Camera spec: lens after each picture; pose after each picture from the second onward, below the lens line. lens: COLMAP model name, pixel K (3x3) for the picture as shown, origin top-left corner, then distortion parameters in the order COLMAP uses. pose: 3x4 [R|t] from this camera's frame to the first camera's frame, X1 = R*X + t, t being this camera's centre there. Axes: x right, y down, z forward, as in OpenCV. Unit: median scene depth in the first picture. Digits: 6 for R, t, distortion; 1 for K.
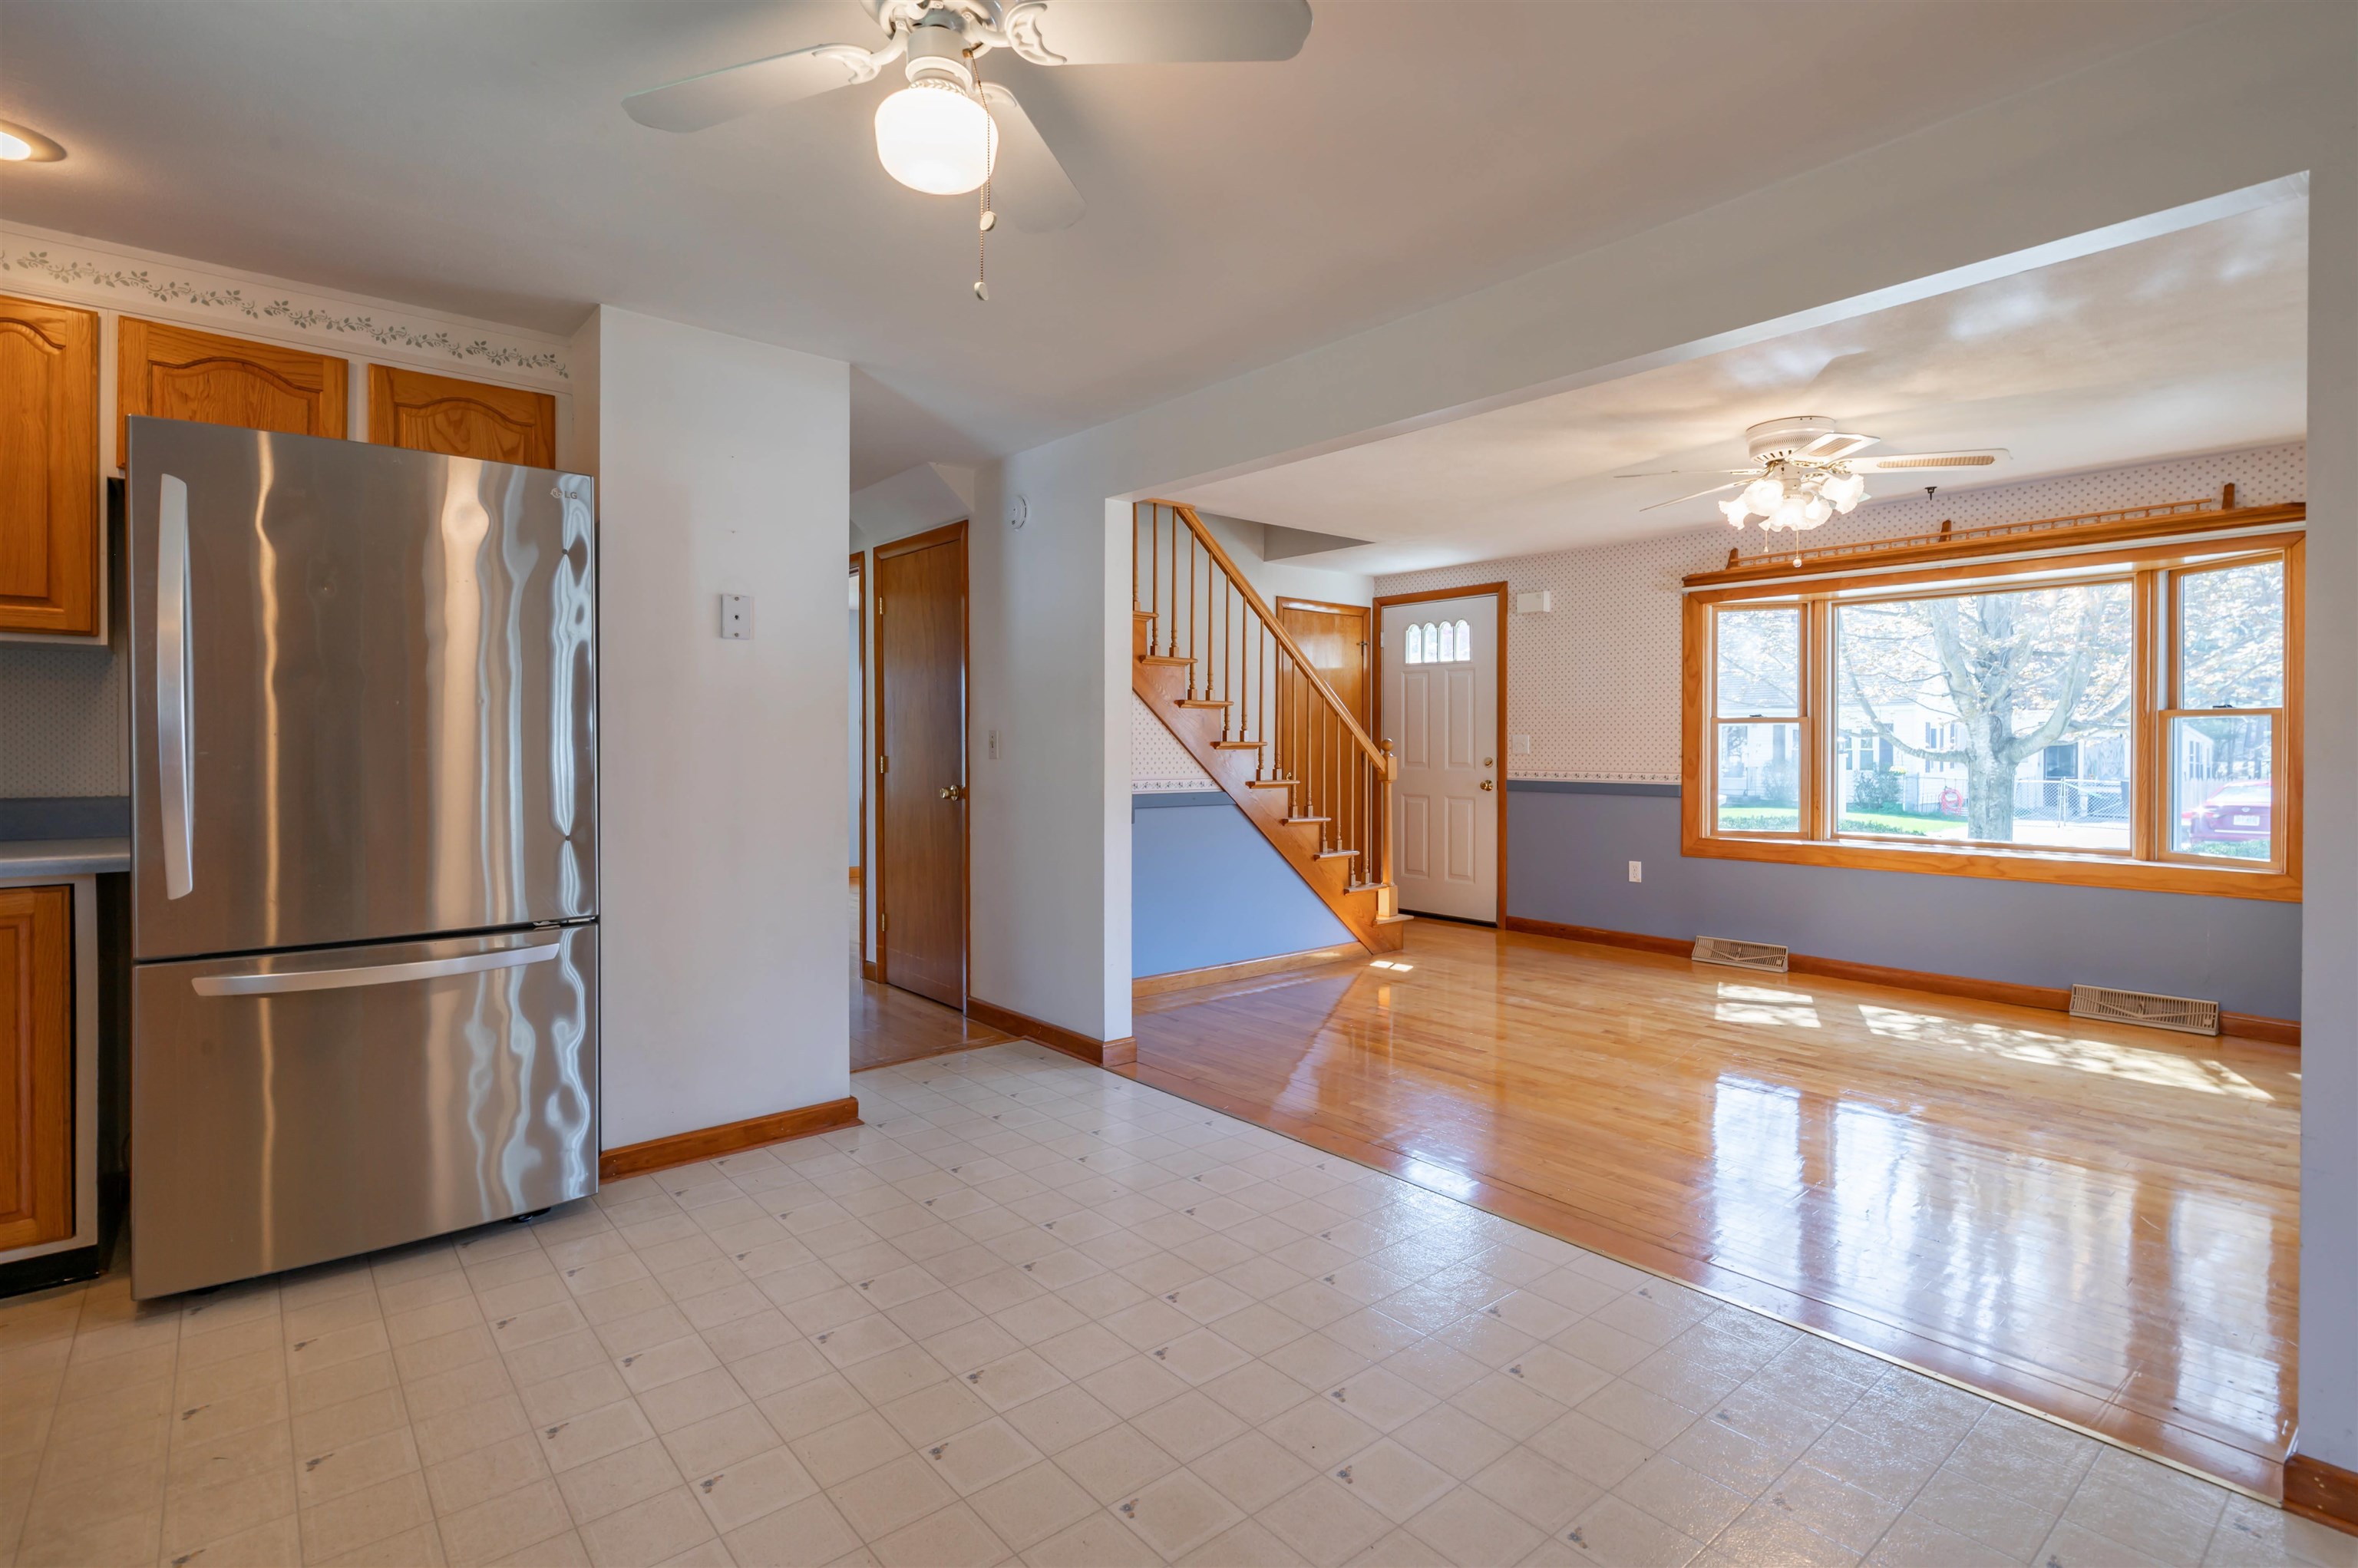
lens RADIAL K [[1141.7, 0, 1186.5], [0, 1141.7, 749.1], [0, 0, 1]] dist [0.001356, 0.000338]
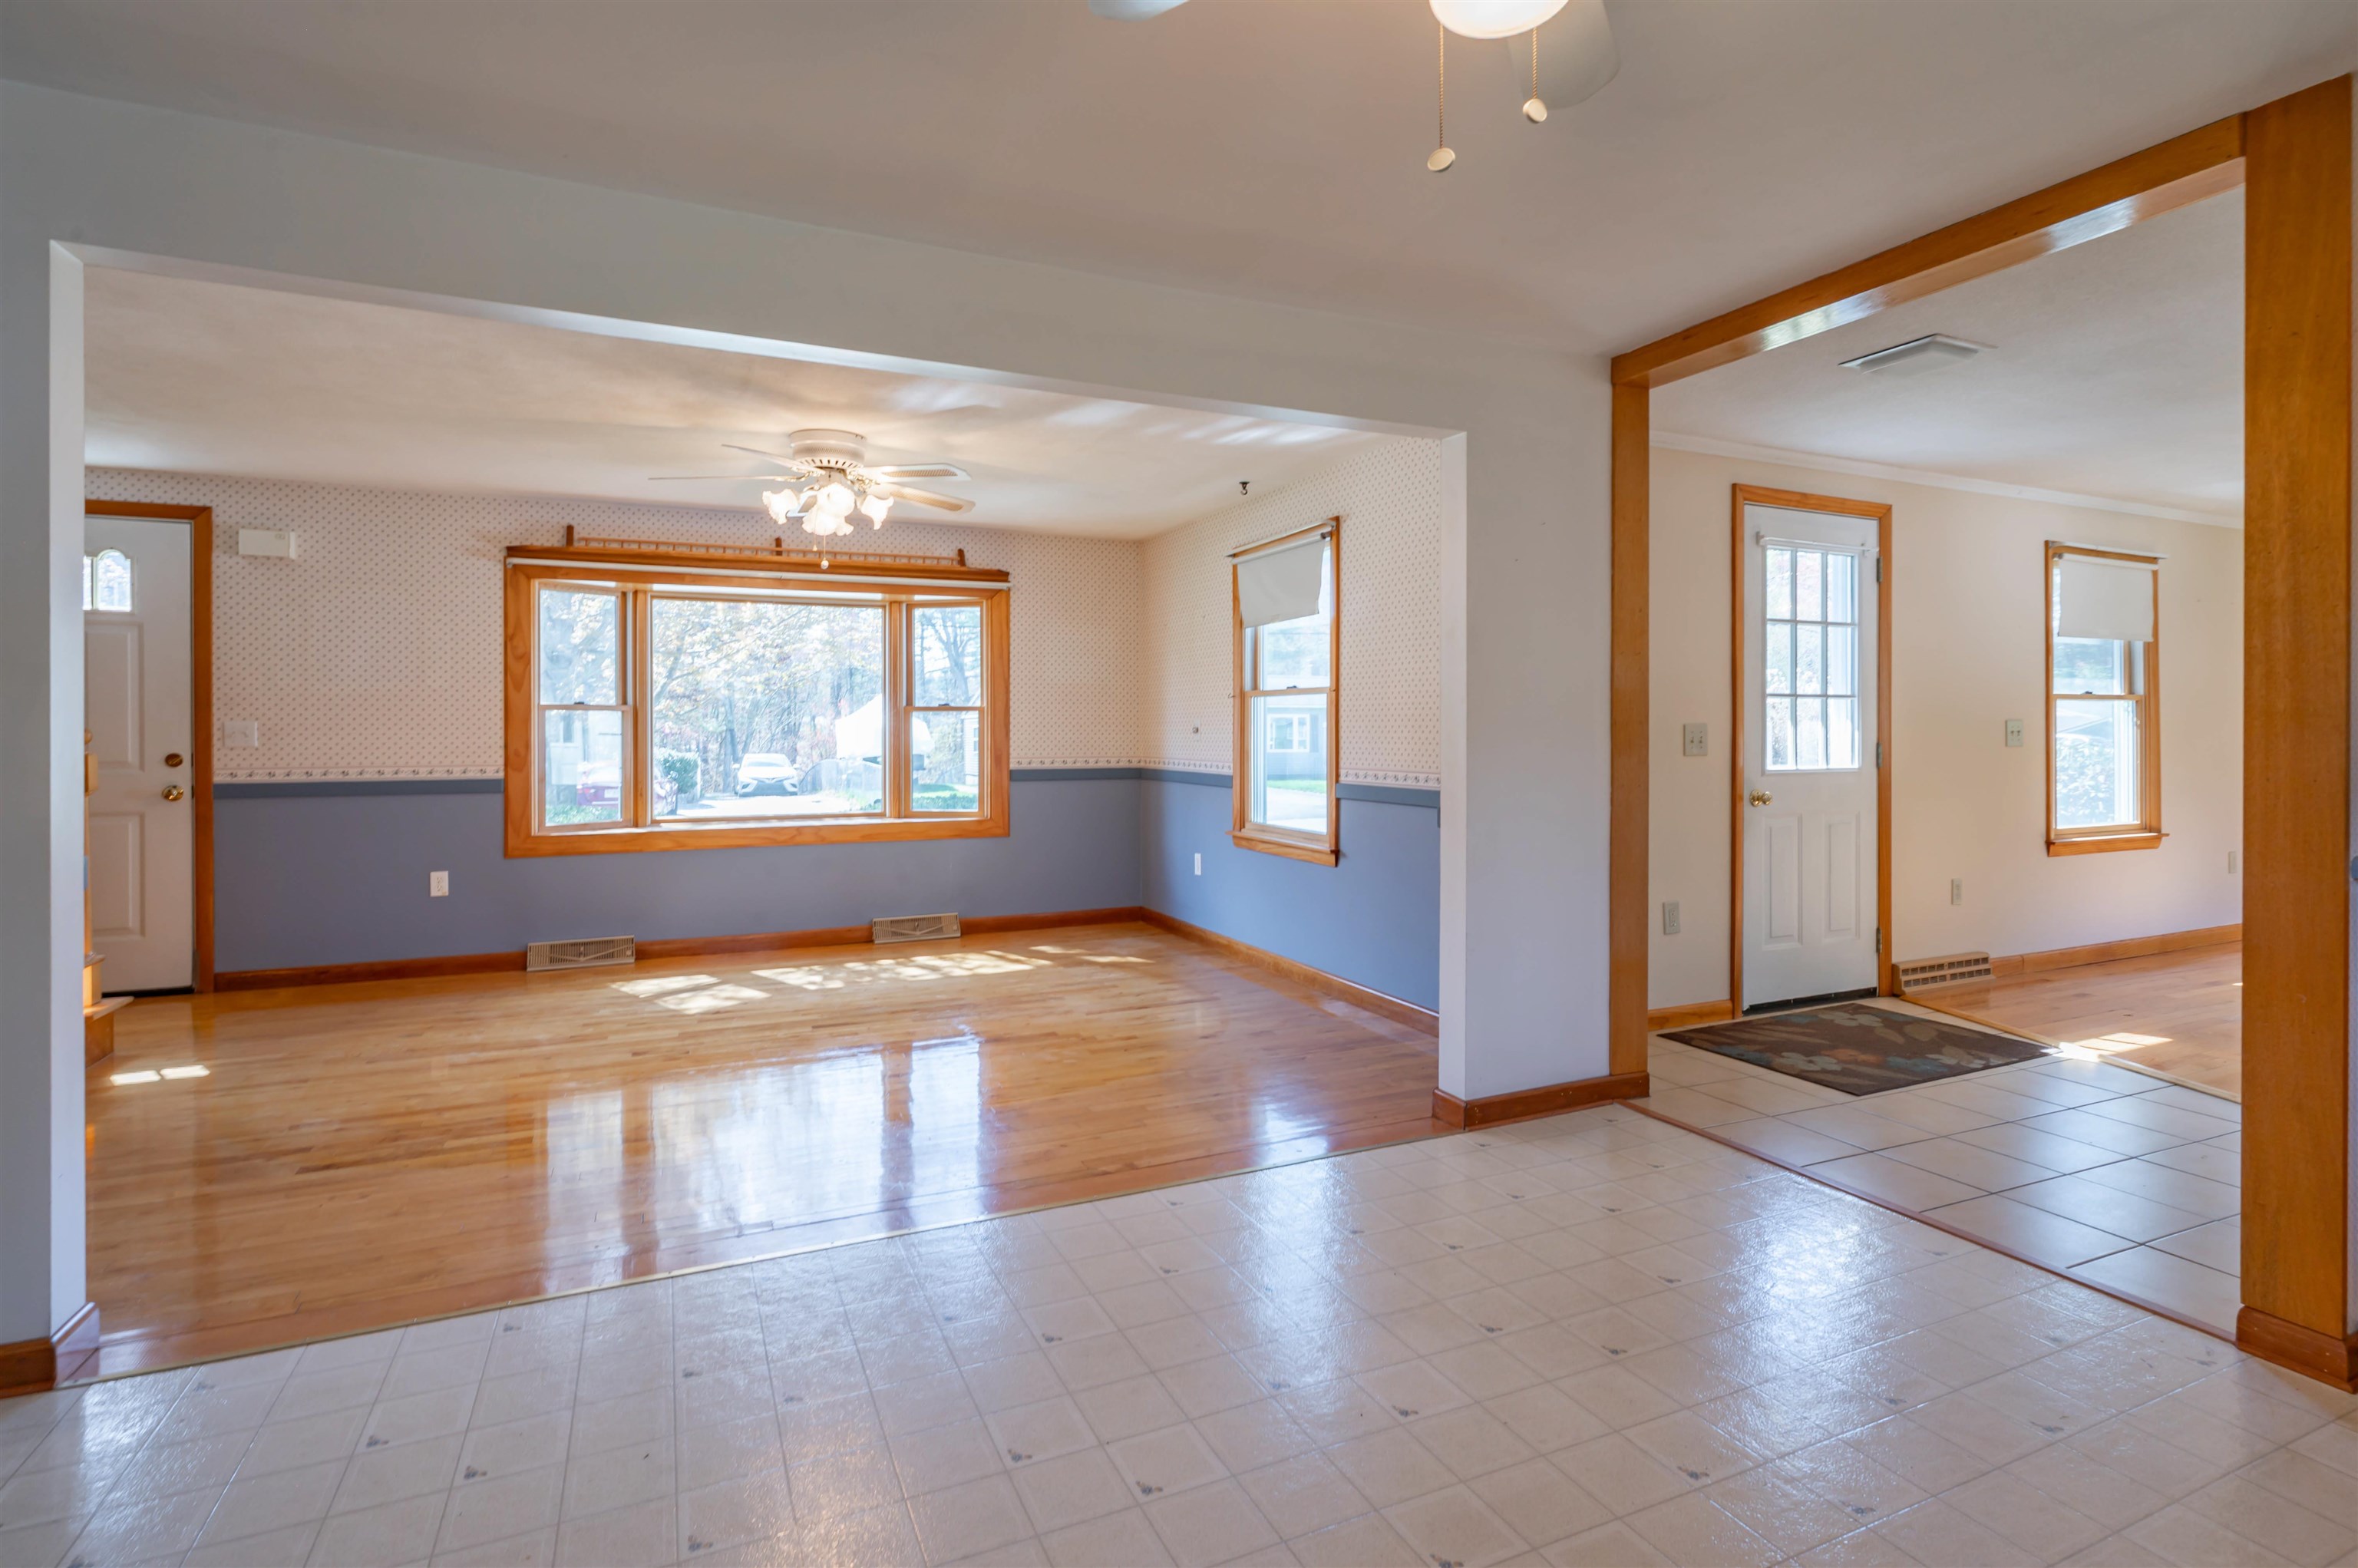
lens RADIAL K [[1119.0, 0, 1172.1], [0, 1119.0, 736.2], [0, 0, 1]] dist [0.000971, 0.000457]
pose [[0.279591, -0.005952, 0.960101, -0.269625], [0.008038, 0.999960, 0.003859, -0.001038], [-0.960086, 0.006638, 0.279628, 0.265821]]
